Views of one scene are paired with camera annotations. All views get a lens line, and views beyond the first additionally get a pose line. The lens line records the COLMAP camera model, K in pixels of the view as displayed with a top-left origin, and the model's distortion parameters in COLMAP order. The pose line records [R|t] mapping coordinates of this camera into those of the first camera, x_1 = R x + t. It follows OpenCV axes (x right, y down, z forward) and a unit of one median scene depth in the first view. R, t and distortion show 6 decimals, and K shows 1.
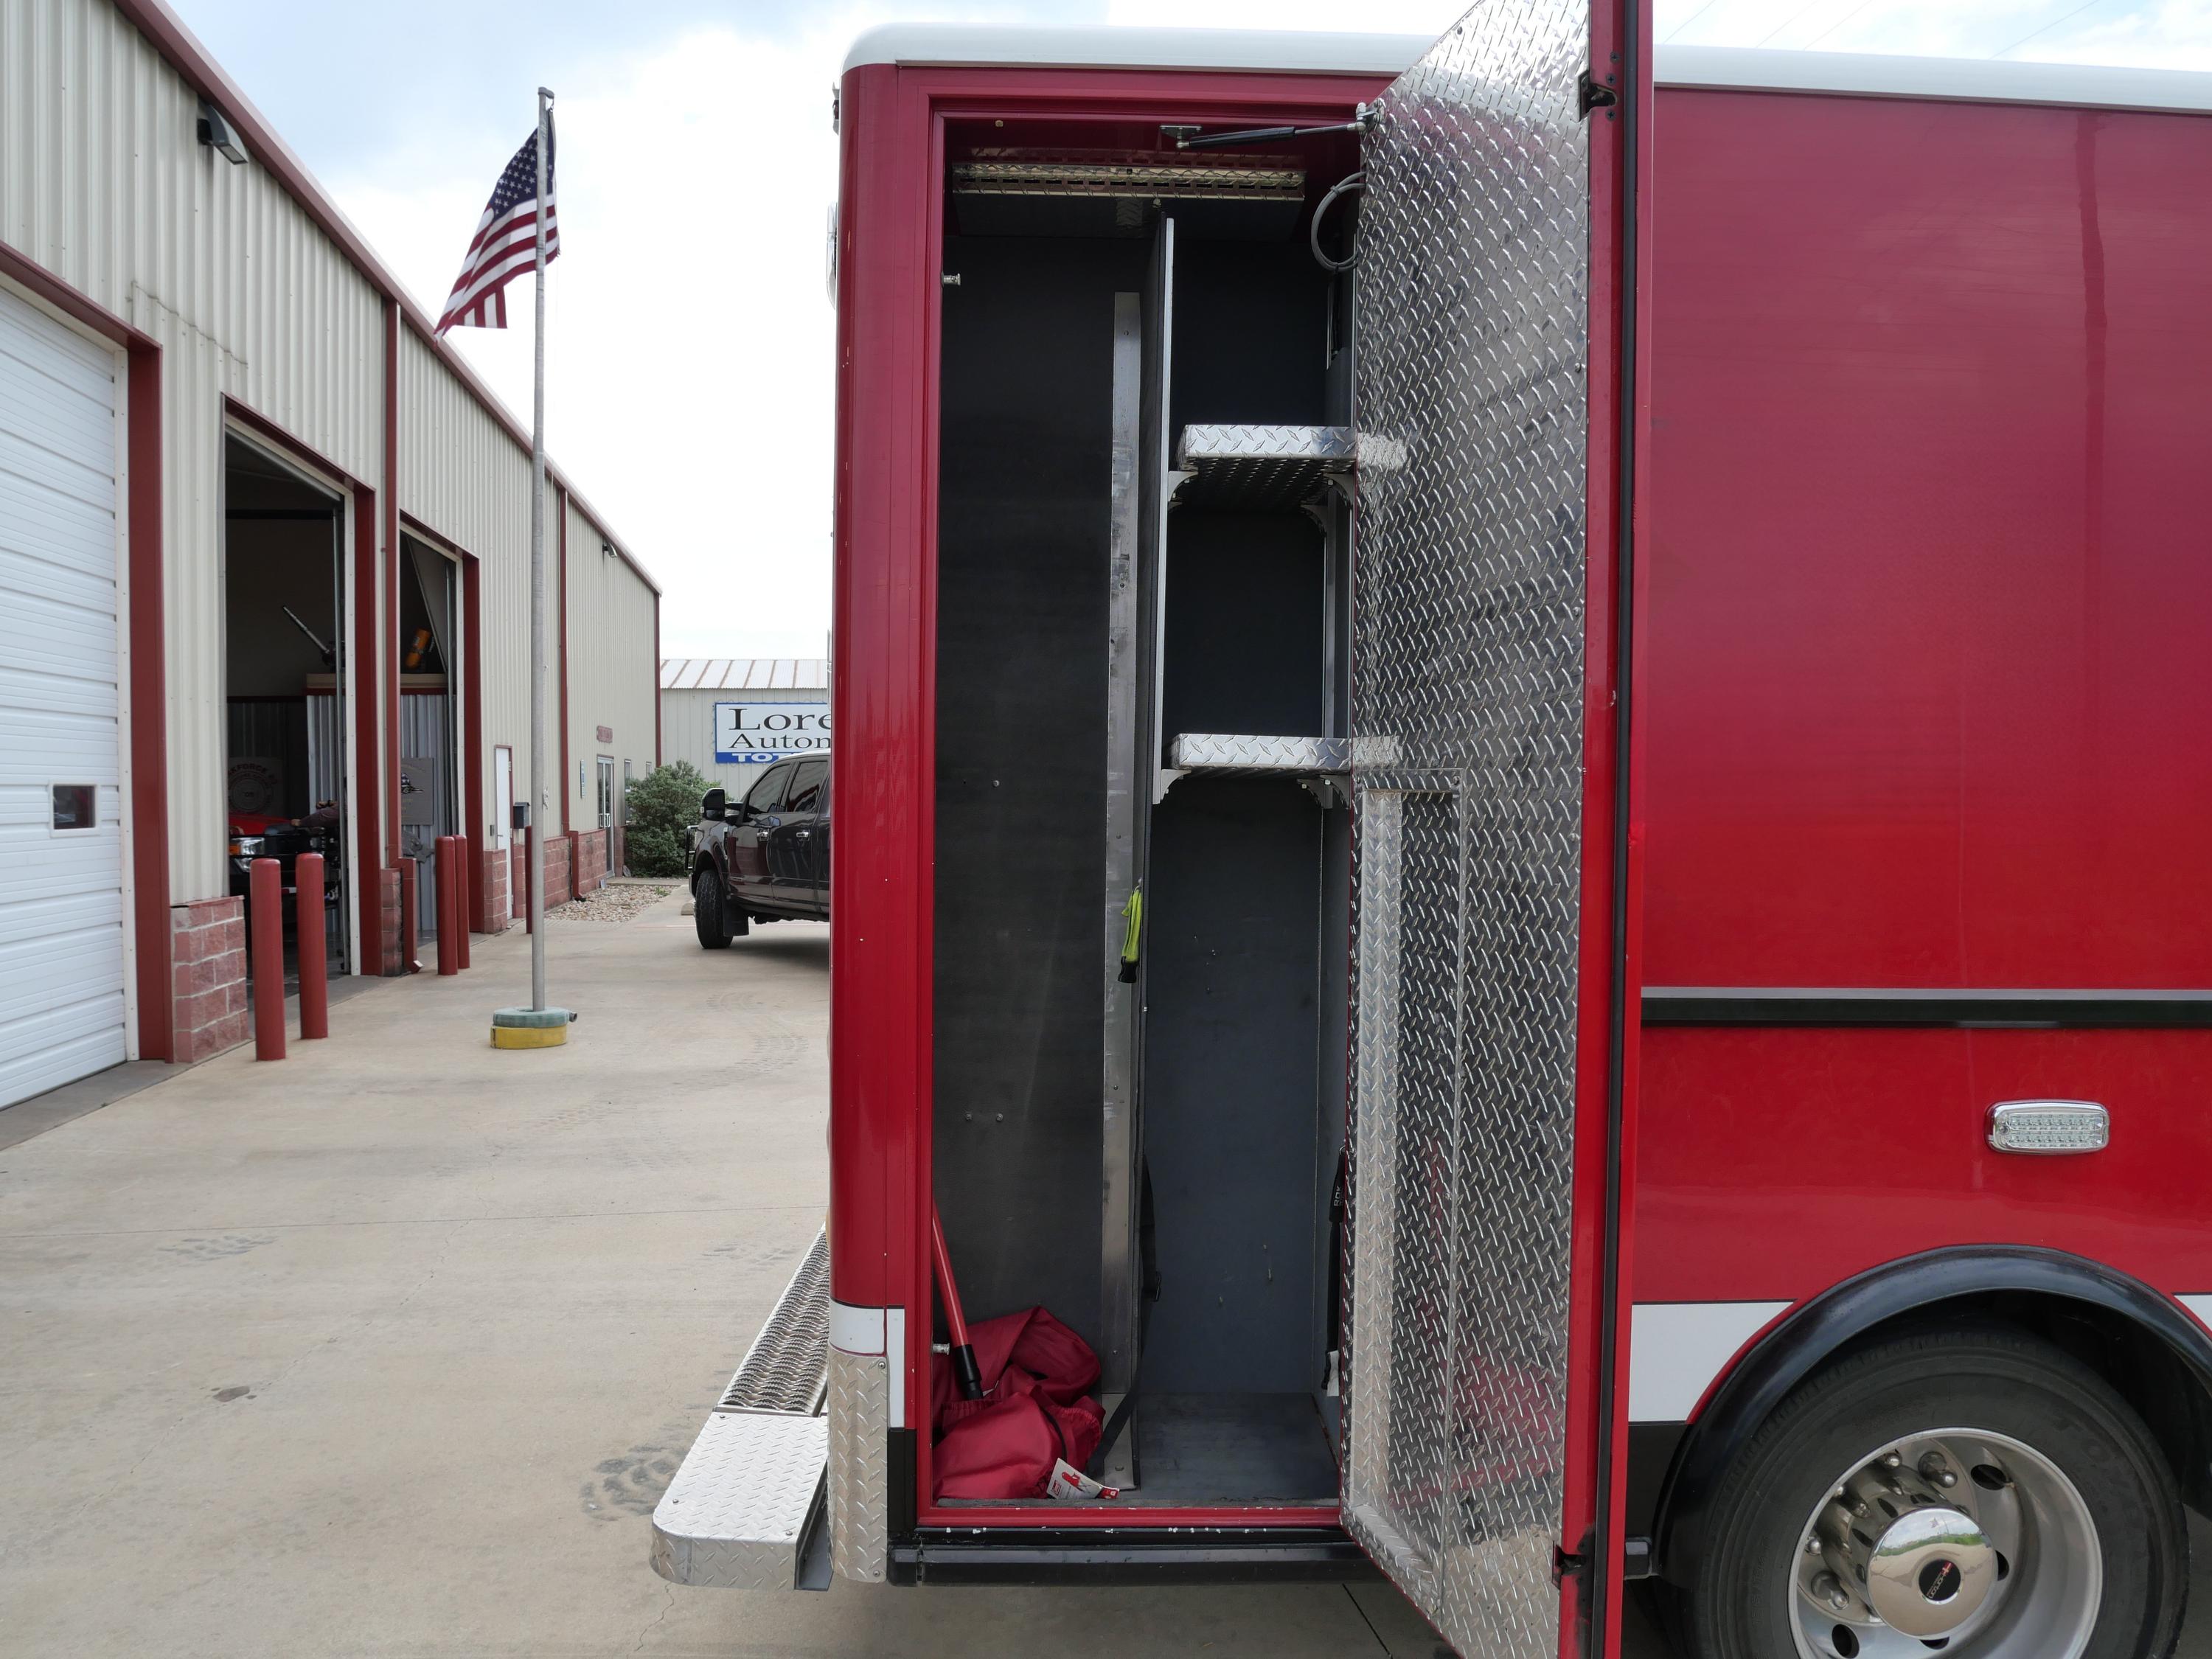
lens RADIAL K [[1623.2, 0, 1115.9], [0, 1623.2, 858.3], [0, 0, 1]] dist [-0.070432, 0.025911]
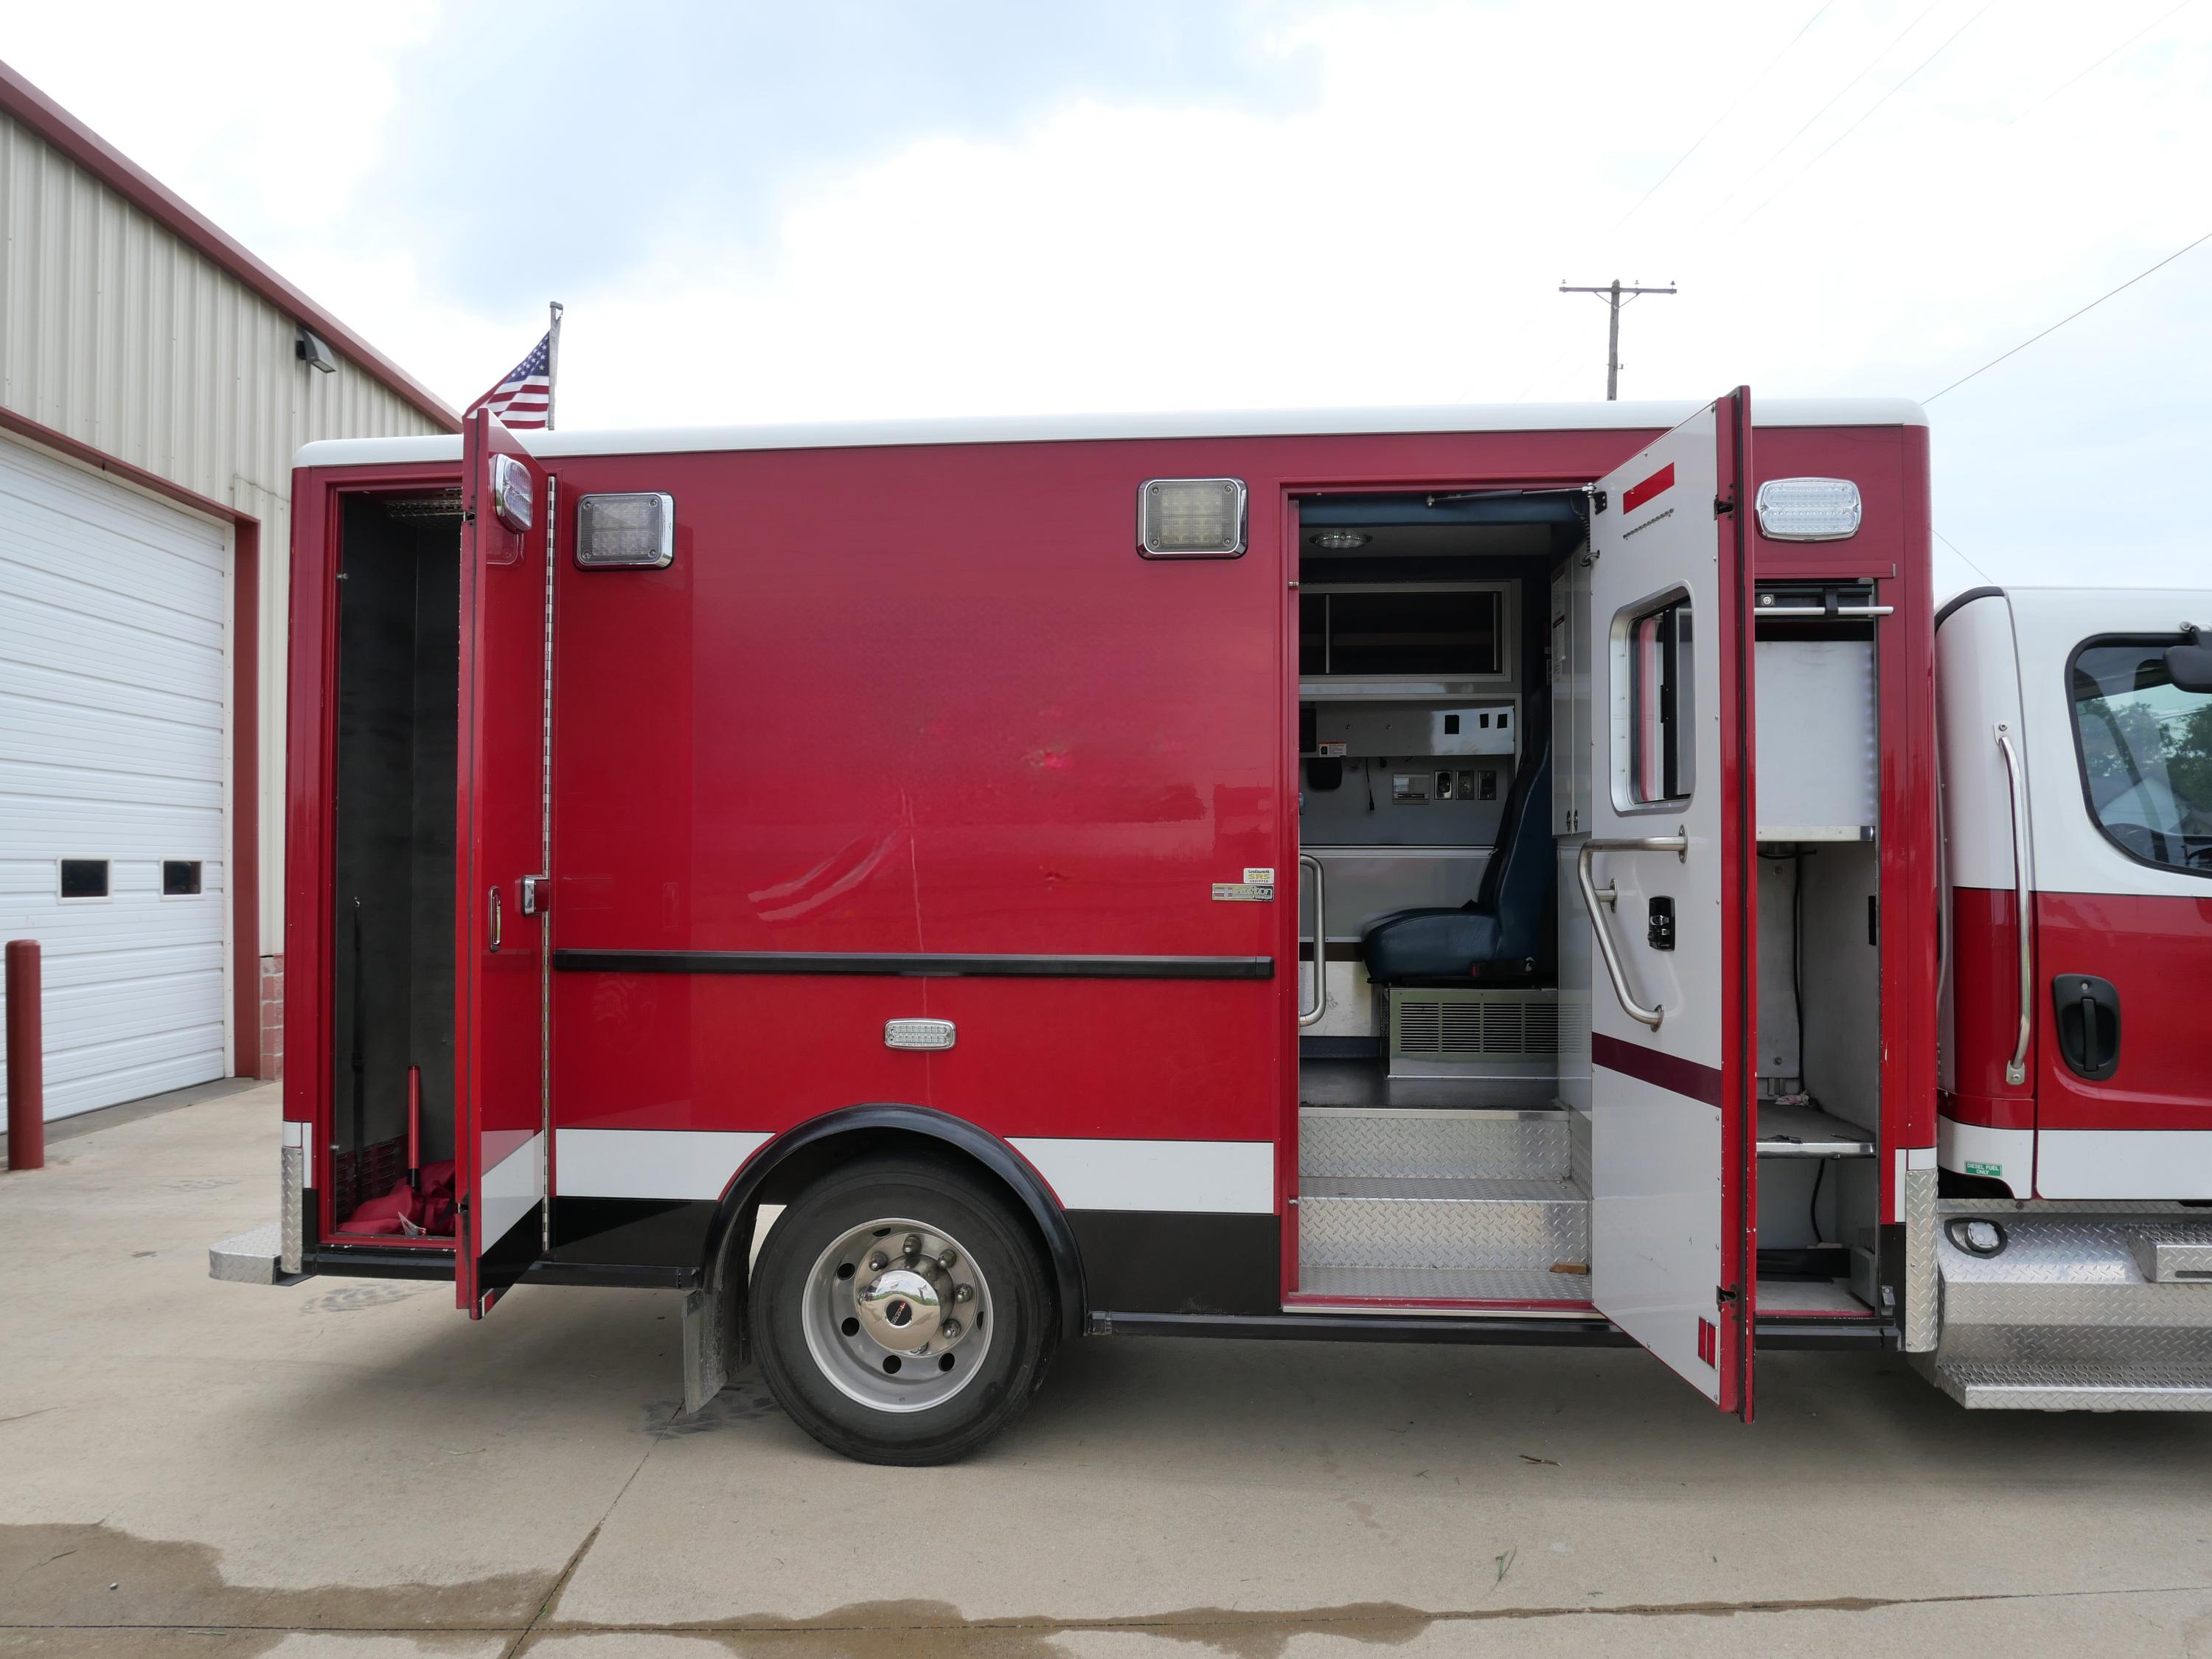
lens RADIAL K [[1623.2, 0, 1115.9], [0, 1623.2, 858.3], [0, 0, 1]] dist [-0.070432, 0.025911]
pose [[0.991052, -0.008817, -0.133186, 0.298878], [0.002261, 0.998782, -0.049294, 0.019133], [0.133459, 0.048551, 0.989864, -0.206519]]
